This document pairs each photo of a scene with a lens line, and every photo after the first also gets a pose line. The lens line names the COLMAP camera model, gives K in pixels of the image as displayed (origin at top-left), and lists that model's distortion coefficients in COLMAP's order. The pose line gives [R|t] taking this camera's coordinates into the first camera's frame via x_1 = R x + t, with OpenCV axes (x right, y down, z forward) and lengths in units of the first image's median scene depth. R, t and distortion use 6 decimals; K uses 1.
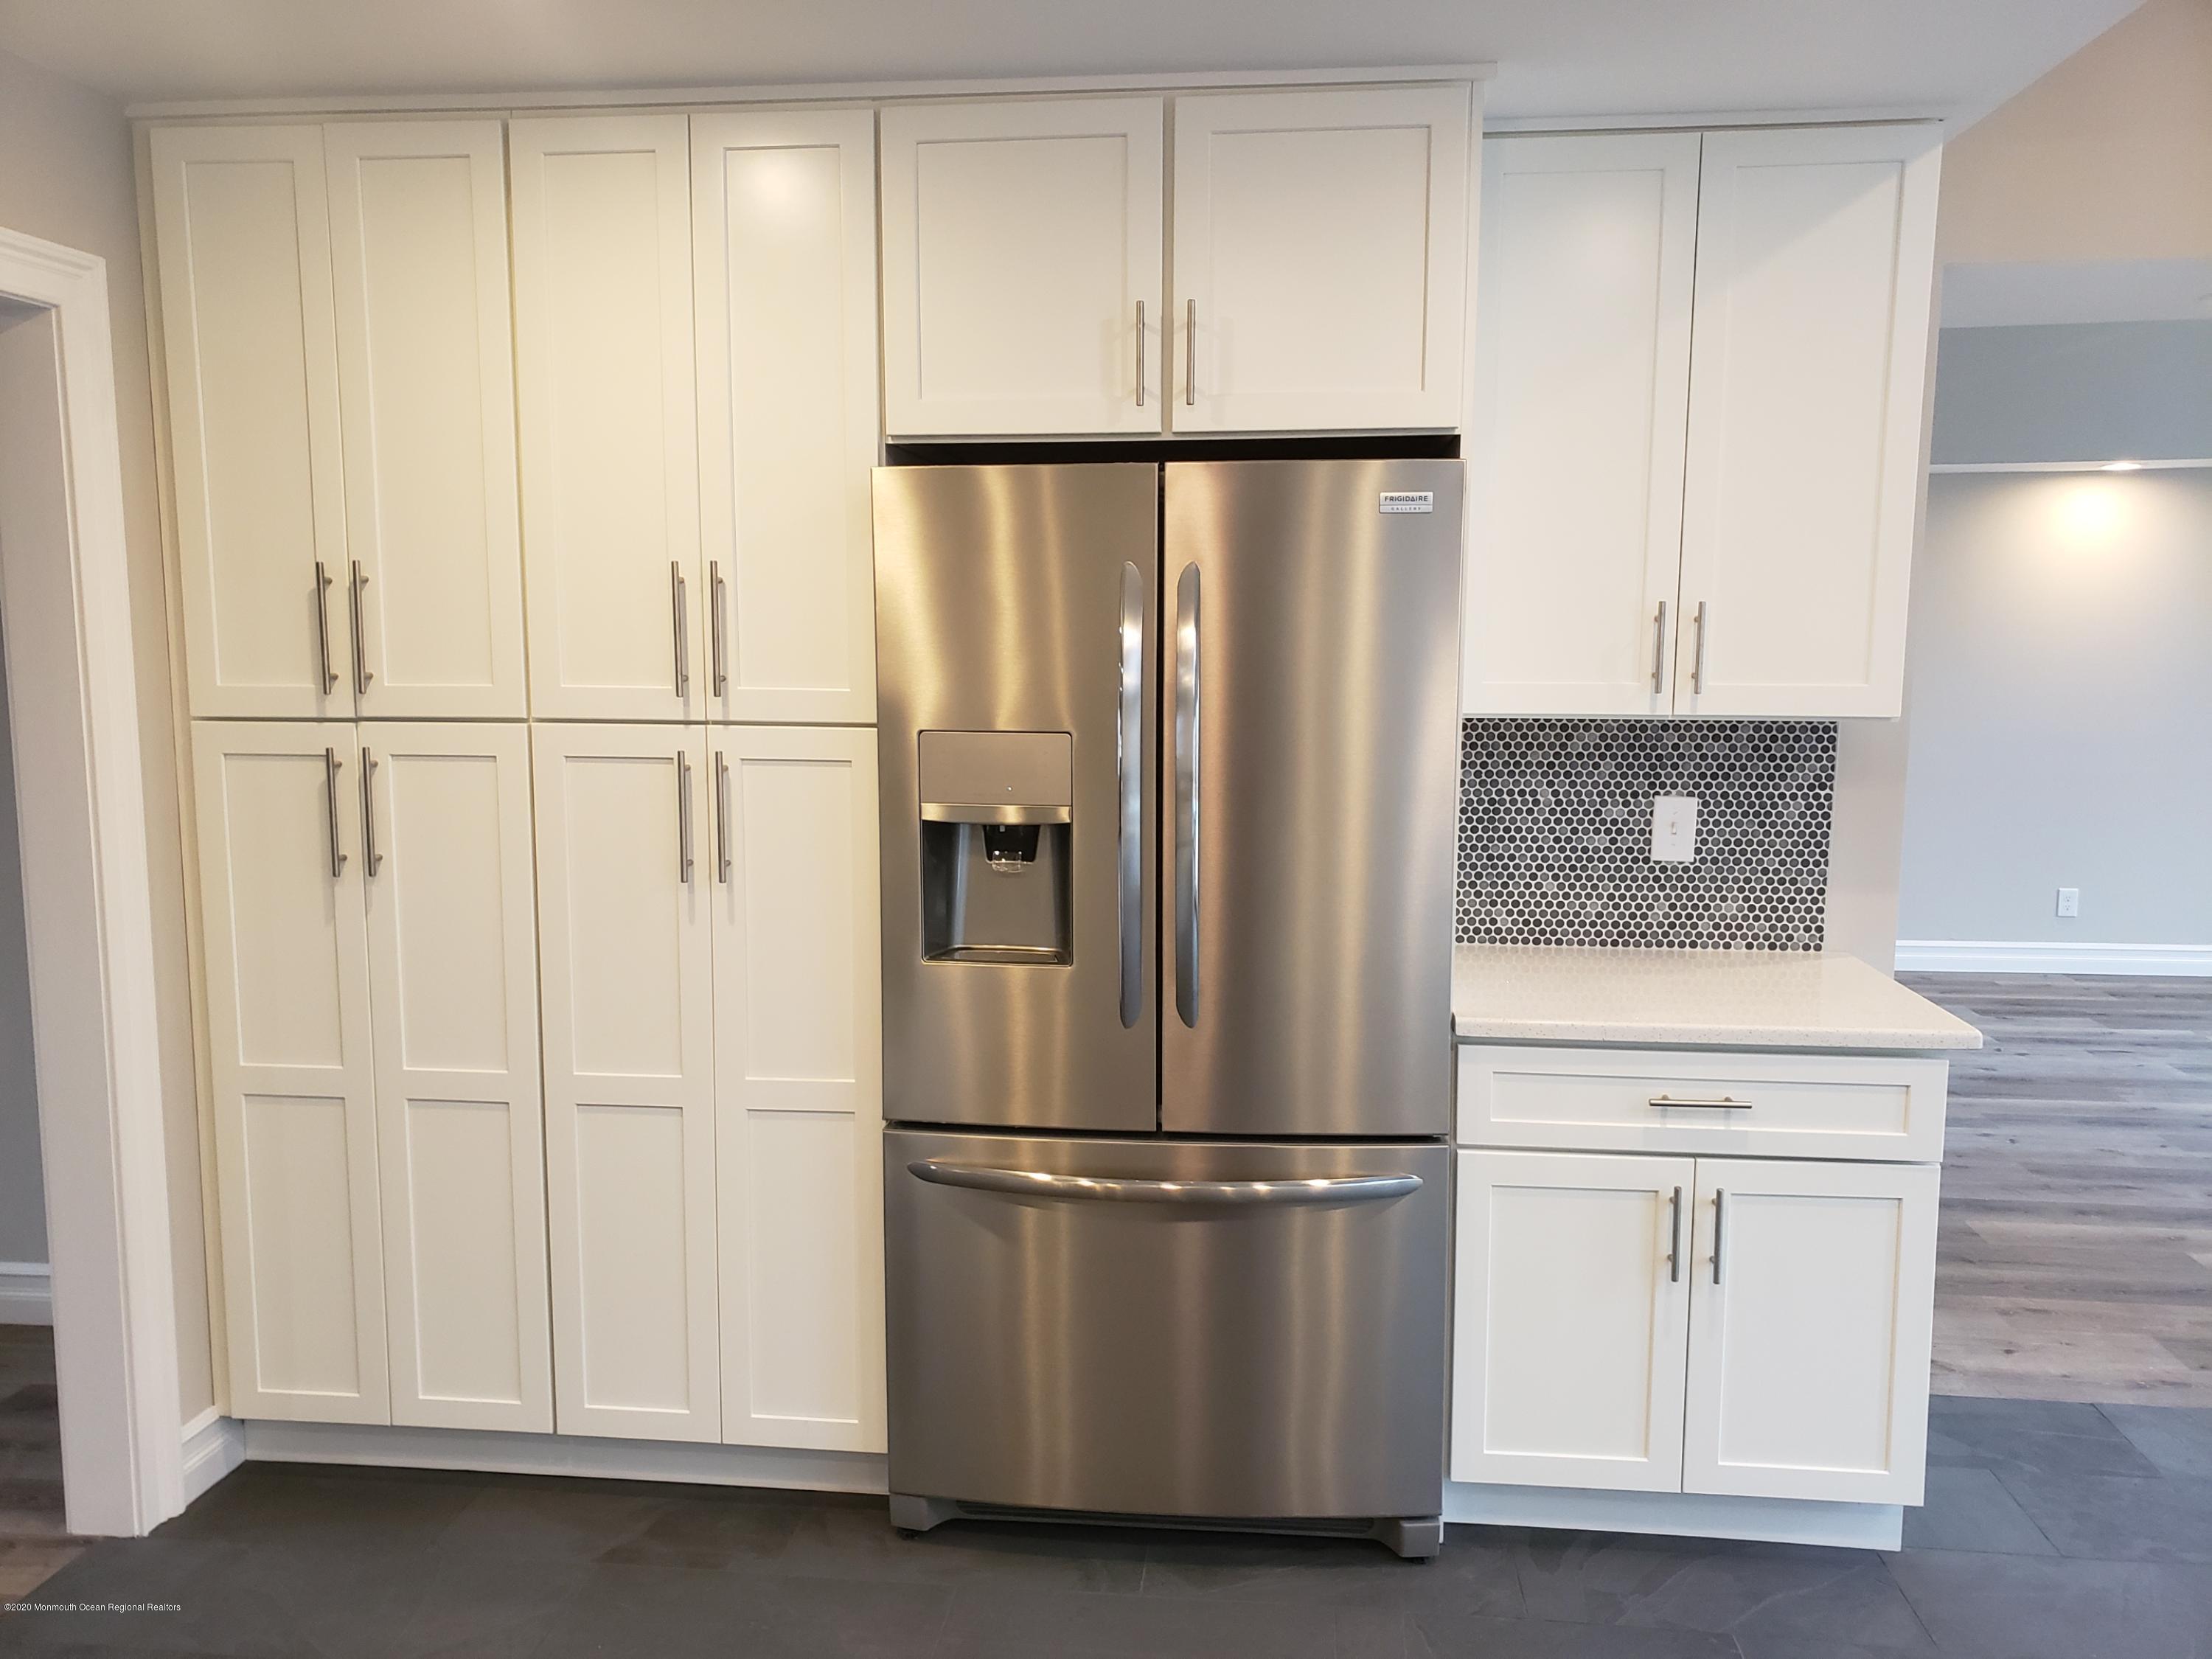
lens RADIAL K [[1750.8, 0, 1106.0], [0, 1750.8, 829.5], [0, 0, 1]] dist [0.010397, 0.003444]
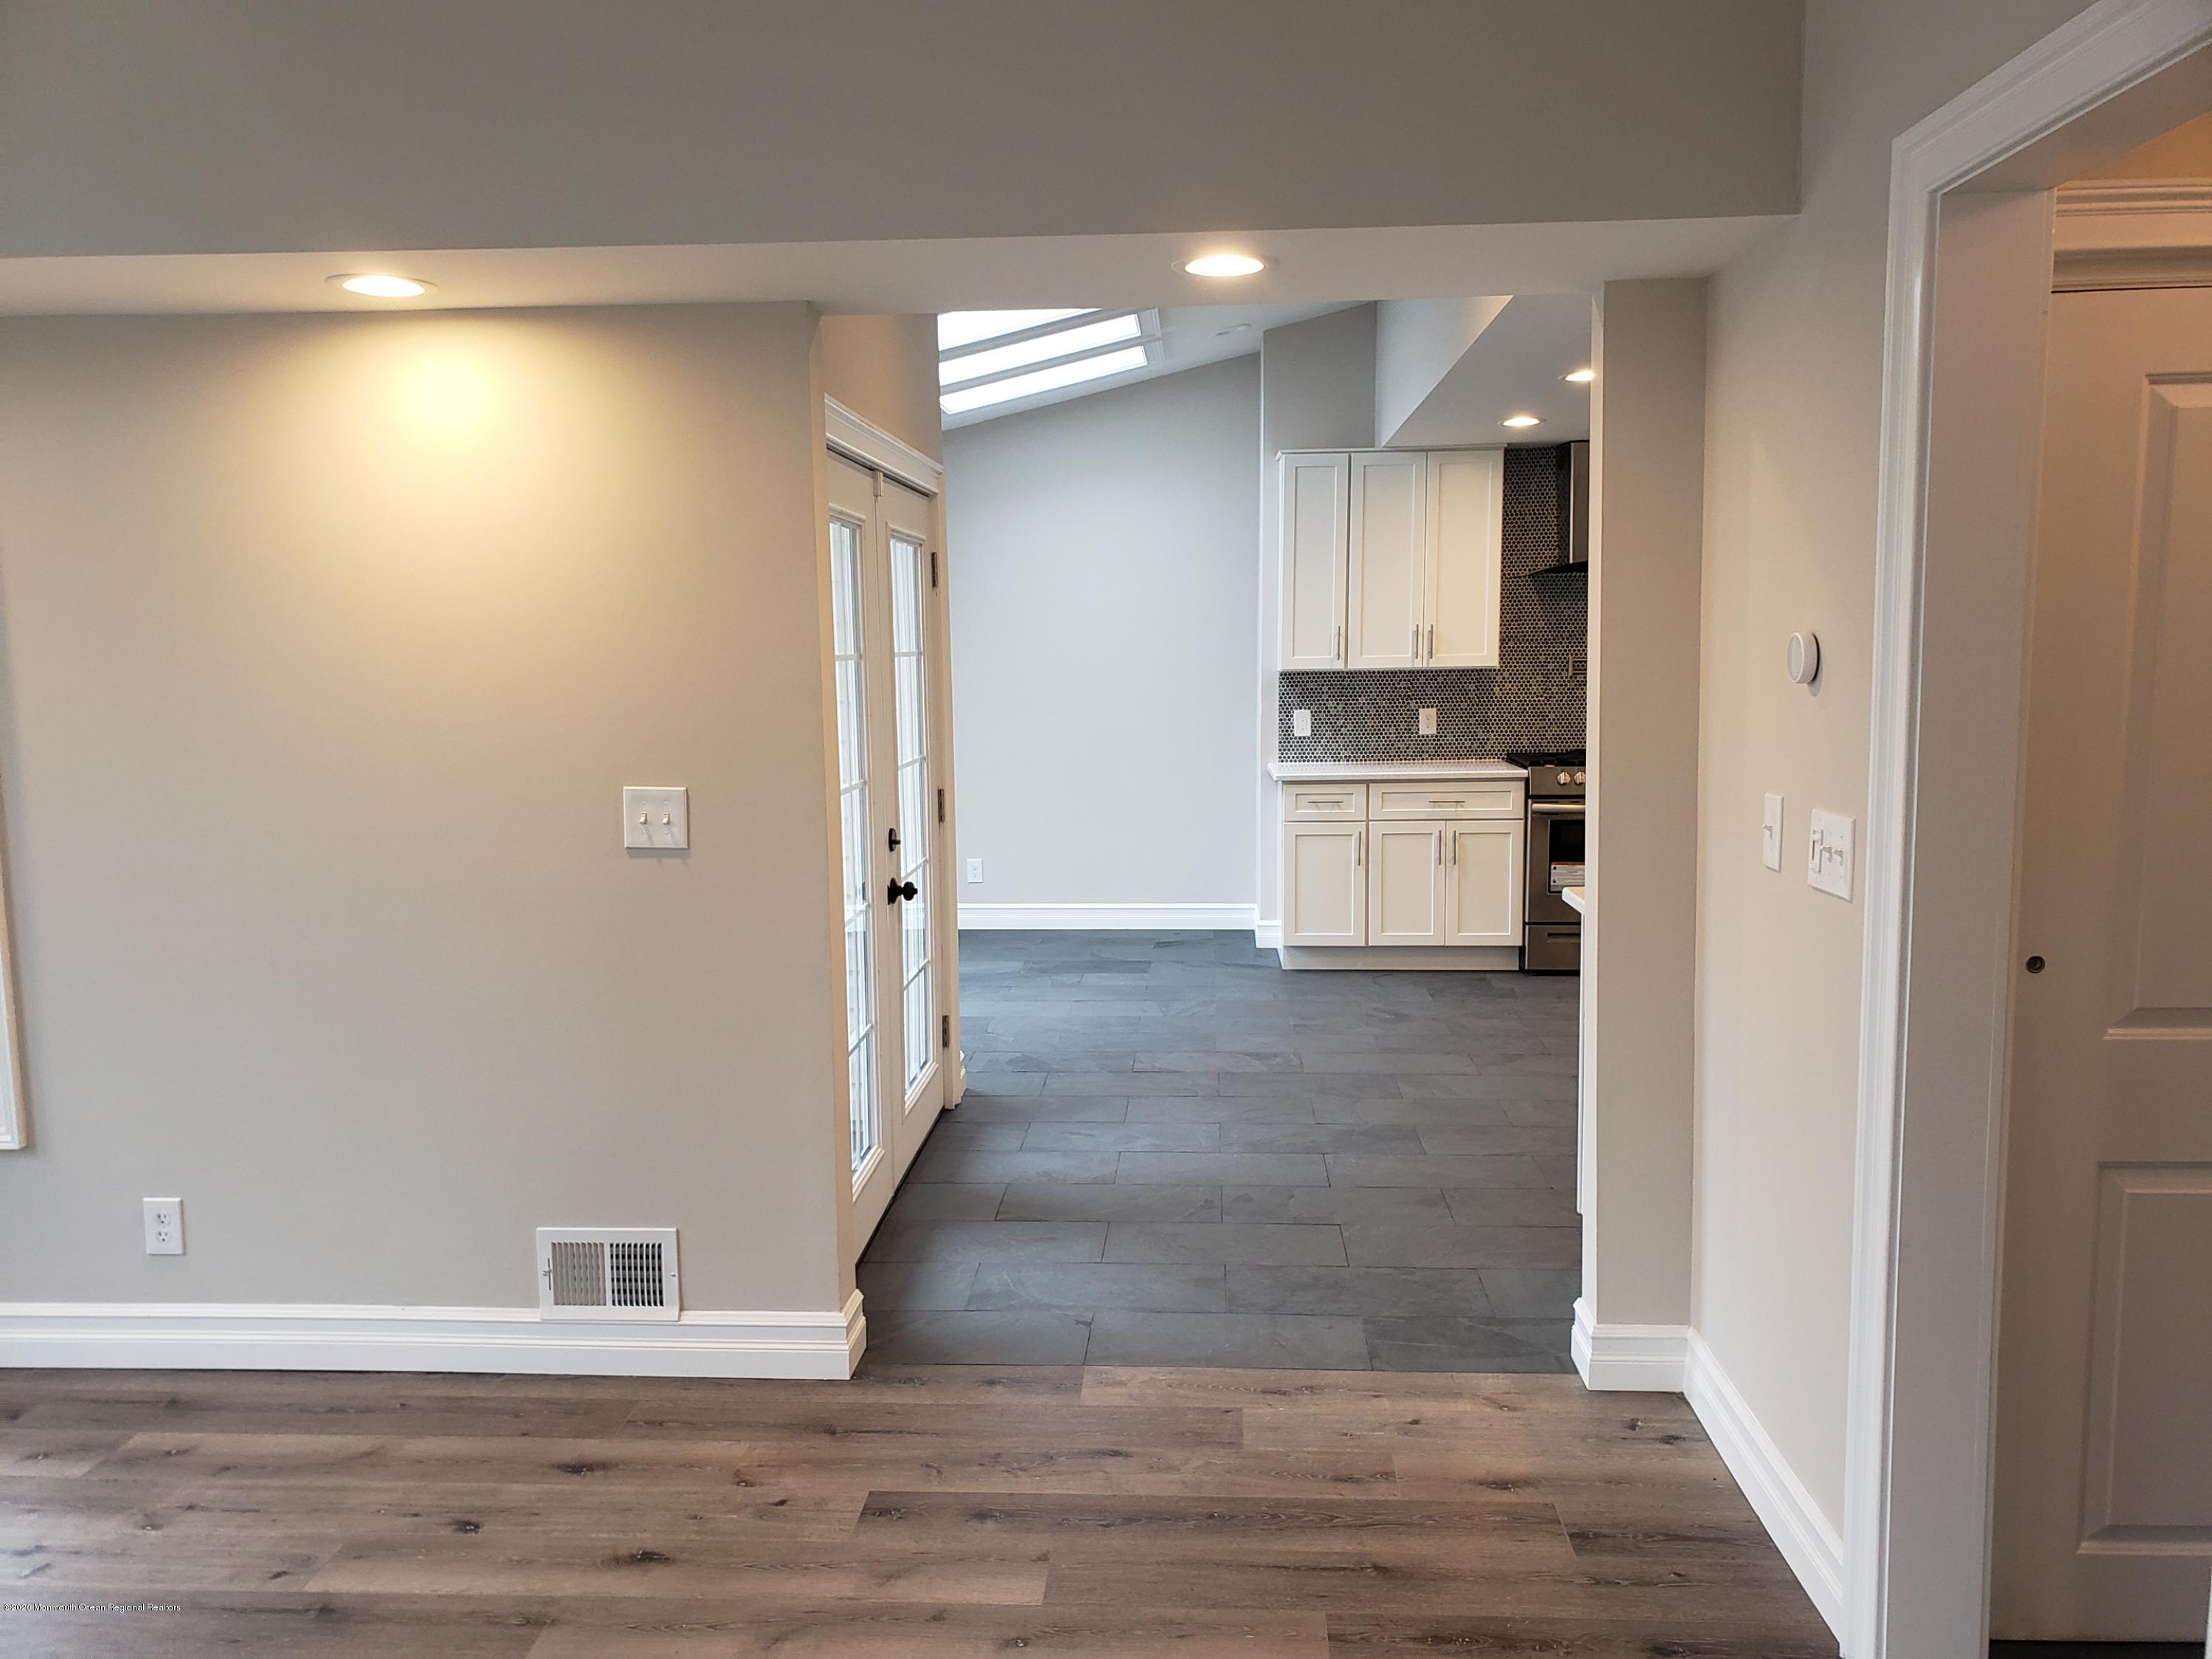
lens RADIAL K [[1660.8, 0, 992.2], [0, 1660.8, 839.5], [0, 0, 1]] dist [0.002777, 0.062524]
pose [[-0.999319, 0.022757, 0.029046, 0.782393], [0.028879, 0.972345, 0.231759, -0.230486], [-0.022969, 0.232440, -0.972340, 1.983508]]
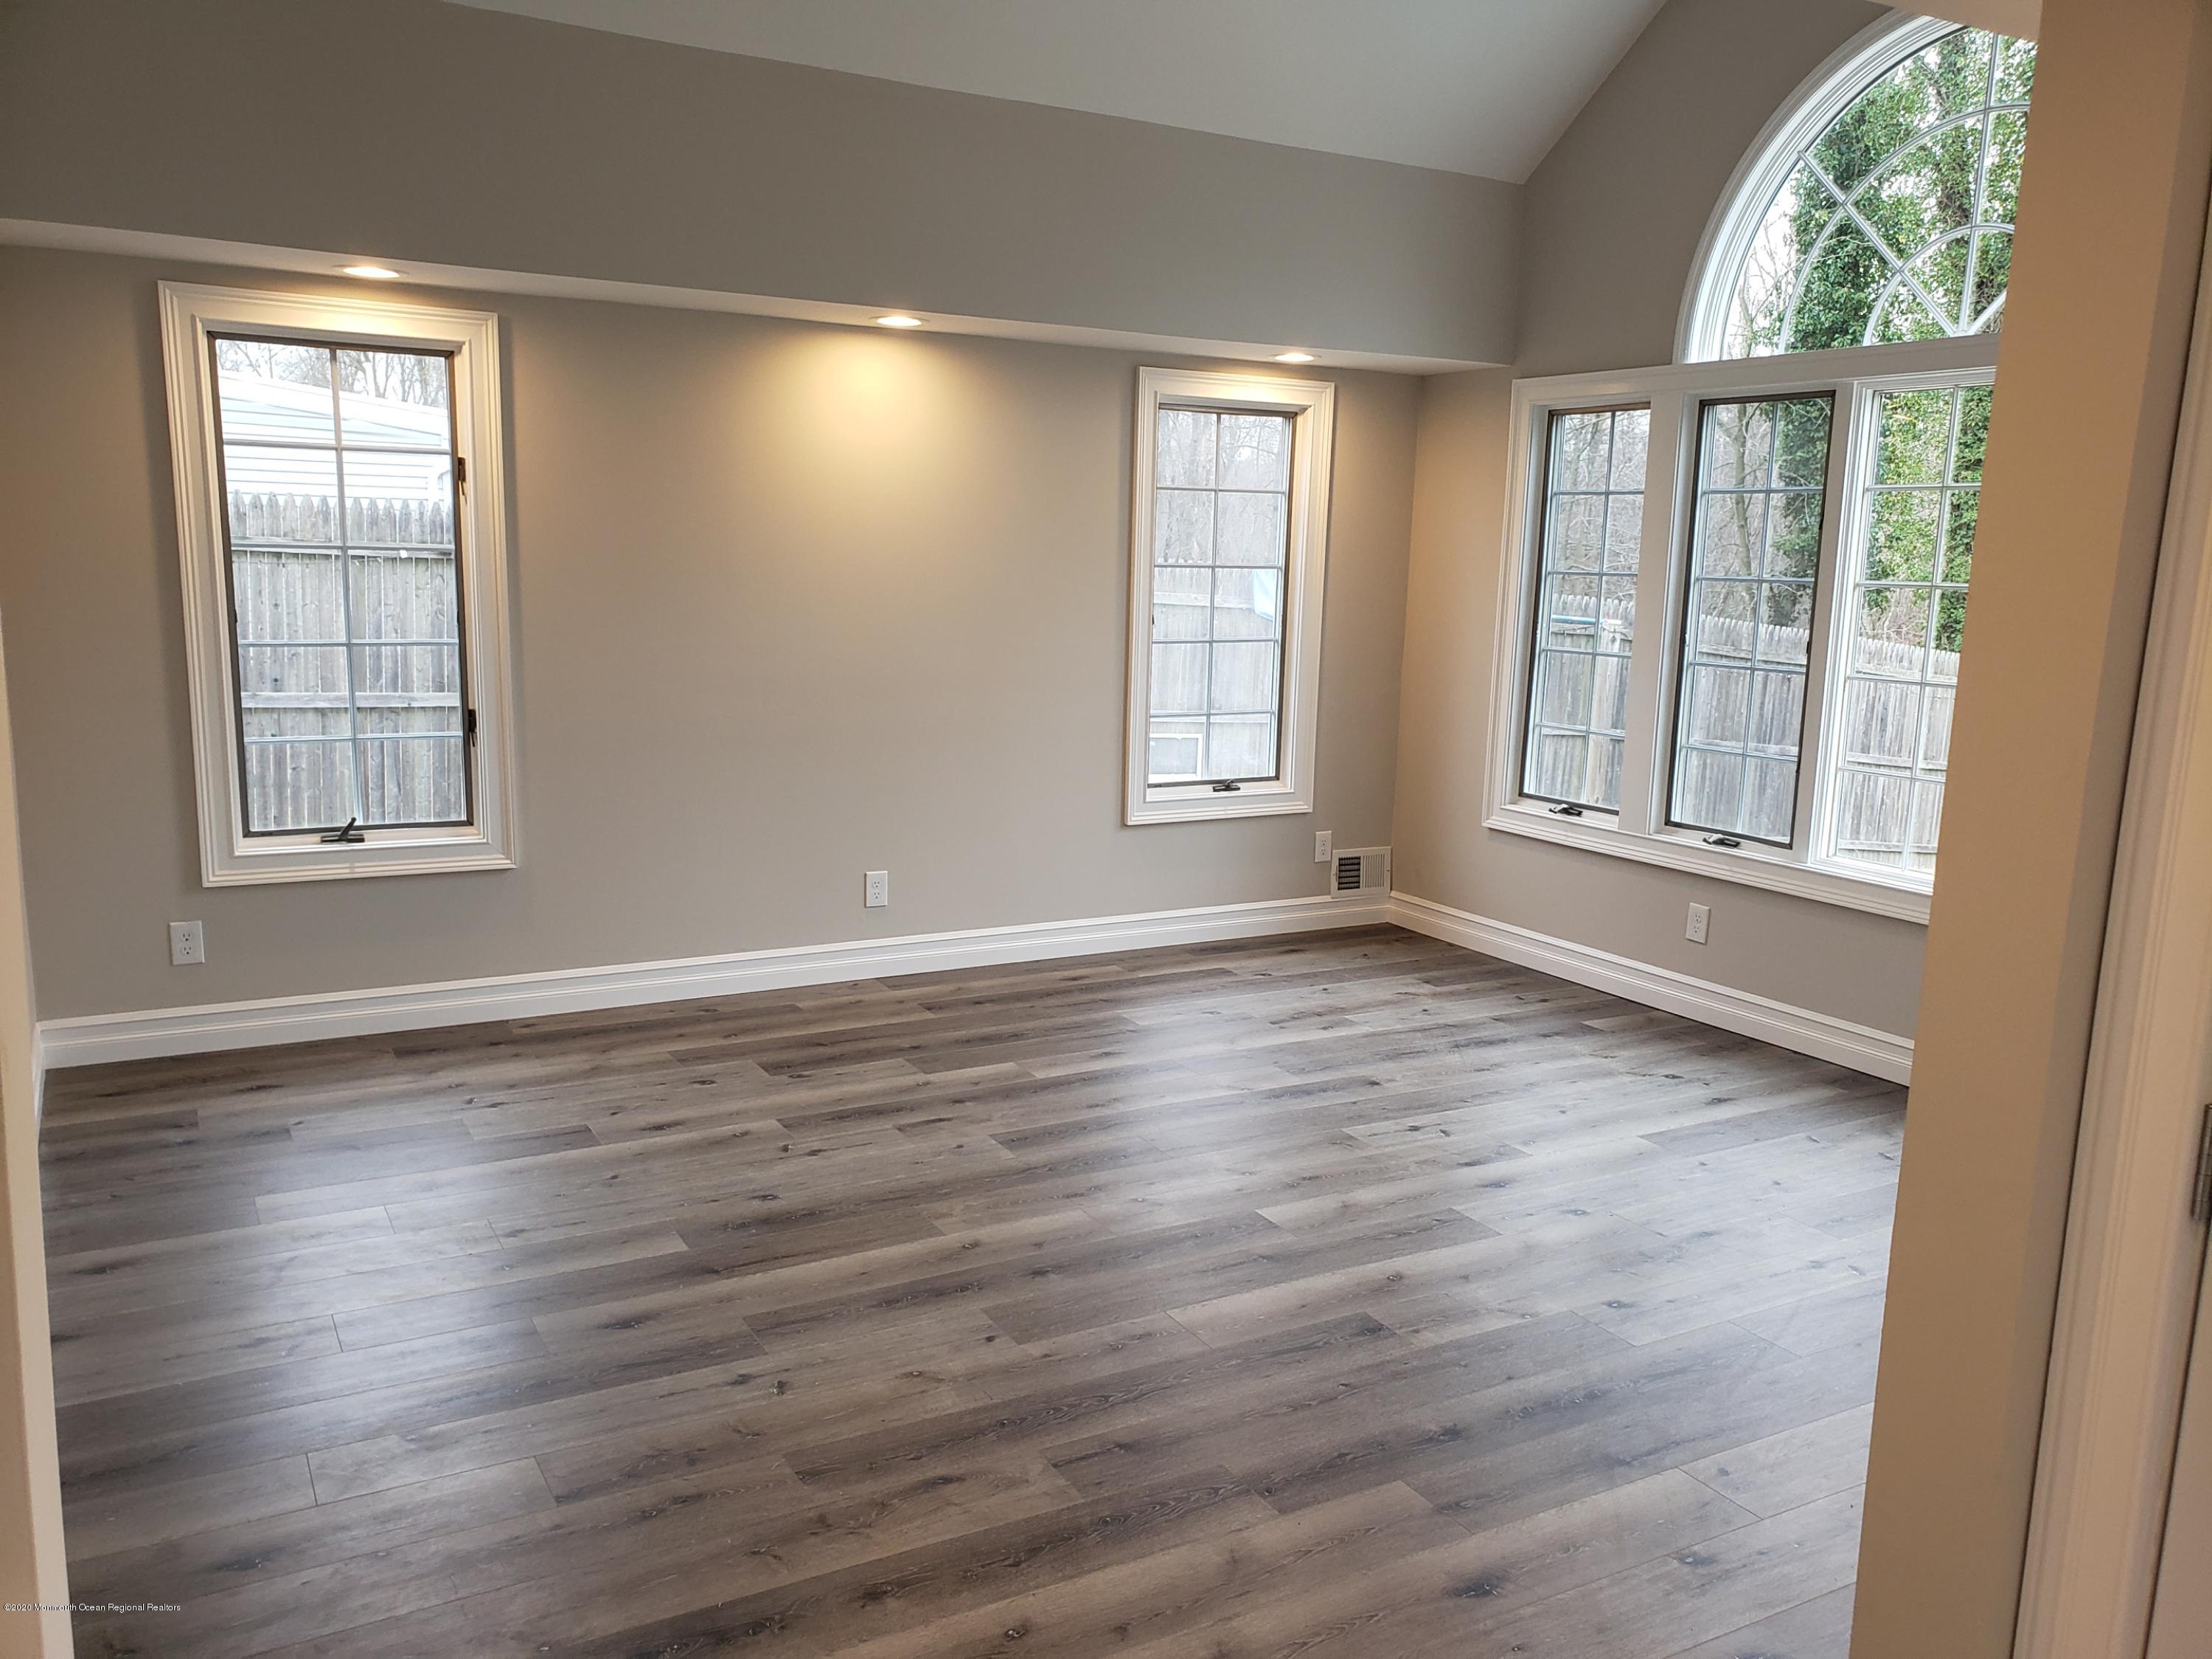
lens RADIAL K [[1709.5, 0, 1100.9], [0, 1709.5, 851.7], [0, 0, 1]] dist [0.084134, -0.077839]
pose [[0.817202, -0.081106, 0.570616, 0.436201], [0.039539, 0.995606, 0.084889, -0.088580], [-0.574994, -0.046810, 0.816818, 0.707984]]
